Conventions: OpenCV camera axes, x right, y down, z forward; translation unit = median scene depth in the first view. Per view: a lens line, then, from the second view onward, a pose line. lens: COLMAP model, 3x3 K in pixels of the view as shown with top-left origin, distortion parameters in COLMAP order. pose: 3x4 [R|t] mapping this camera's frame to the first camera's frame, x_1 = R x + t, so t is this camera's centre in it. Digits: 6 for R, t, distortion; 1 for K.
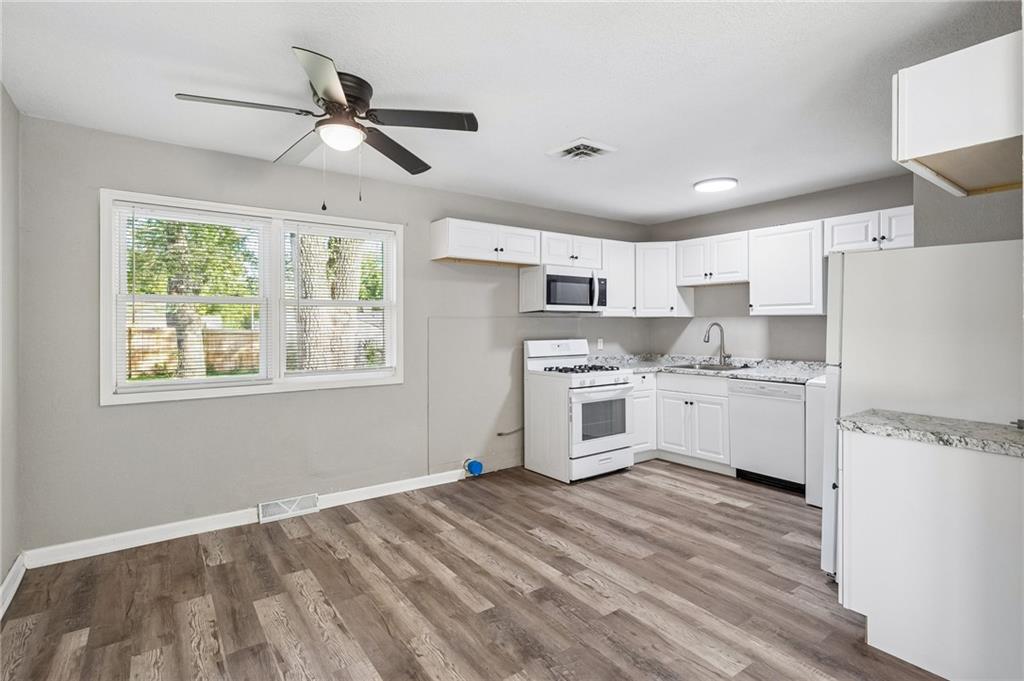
lens RADIAL K [[507.6, 0, 515.8], [0, 507.6, 324.6], [0, 0, 1]] dist [-0.001934, 0.001738]
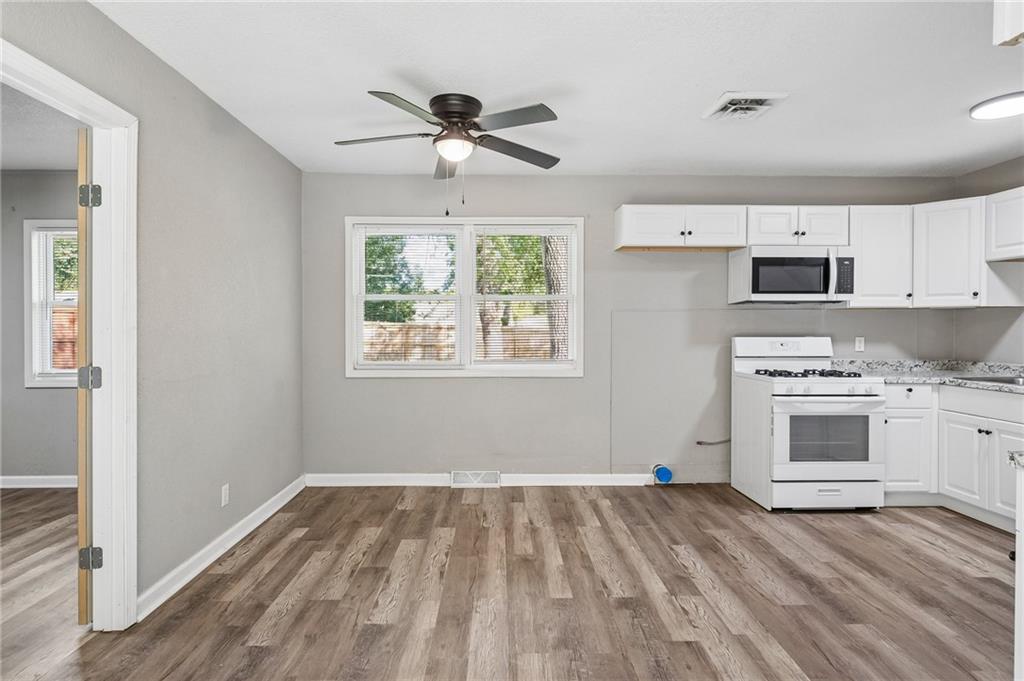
lens RADIAL K [[550.5, 0, 506.7], [0, 550.5, 333.5], [0, 0, 1]] dist [0.001059, -0.000208]
pose [[0.819423, 0.010442, -0.573095, 0.313004], [-0.001684, 0.999874, 0.015810, 0.015600], [0.573187, -0.011990, 0.819337, 0.035694]]
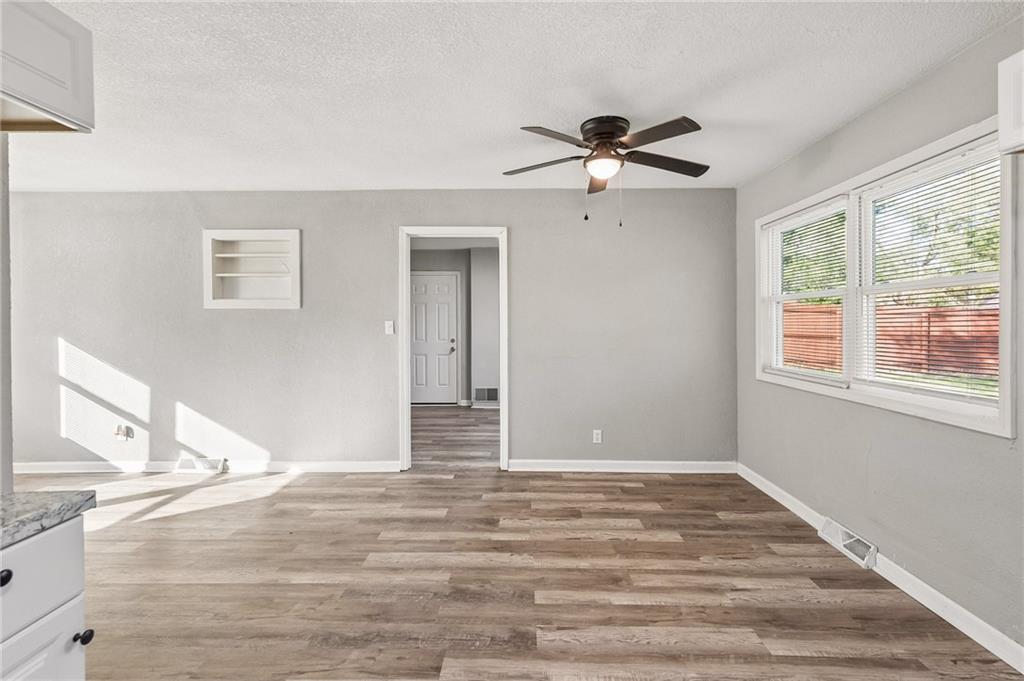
lens RADIAL K [[455.5, 0, 516.6], [0, 455.5, 324.3], [0, 0, 1]] dist [-0.002289, 0.000444]
pose [[-0.597534, 0.003099, -0.801837, 0.464087], [-0.000525, 0.999991, 0.004255, 0.006800], [0.801843, 0.002963, -0.597527, 1.011311]]
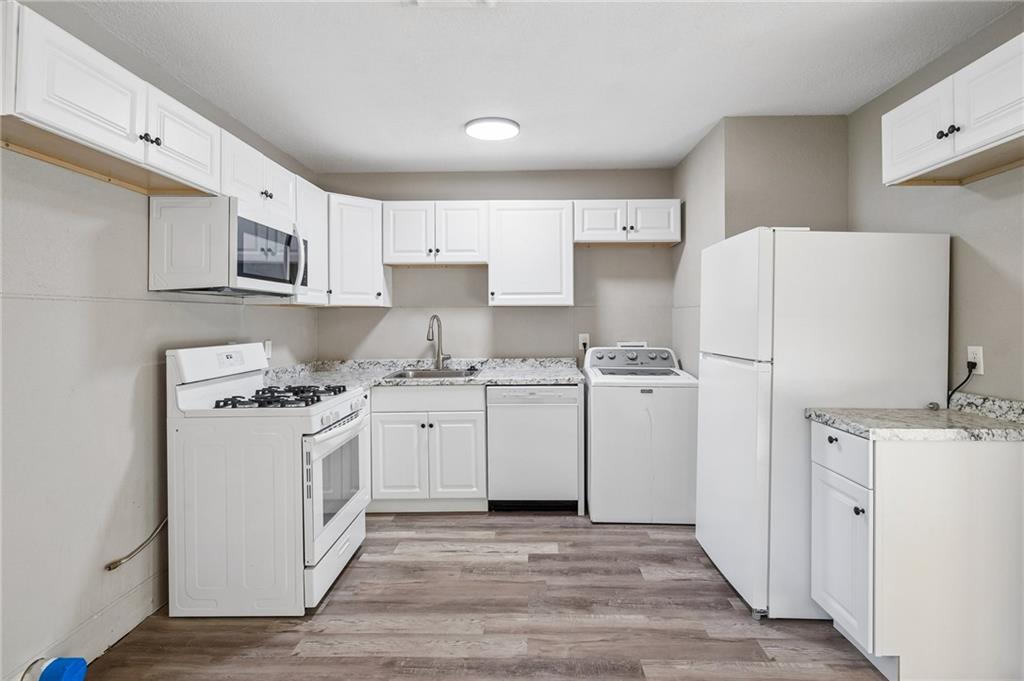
lens RADIAL K [[533.8, 0, 515.7], [0, 533.8, 316.6], [0, 0, 1]] dist [-0.000328, 0.001250]
pose [[0.607955, 0.002669, 0.793967, -0.242779], [0.003776, 0.999973, -0.006253, 0.006450], [-0.793962, 0.006800, 0.607929, 0.574684]]
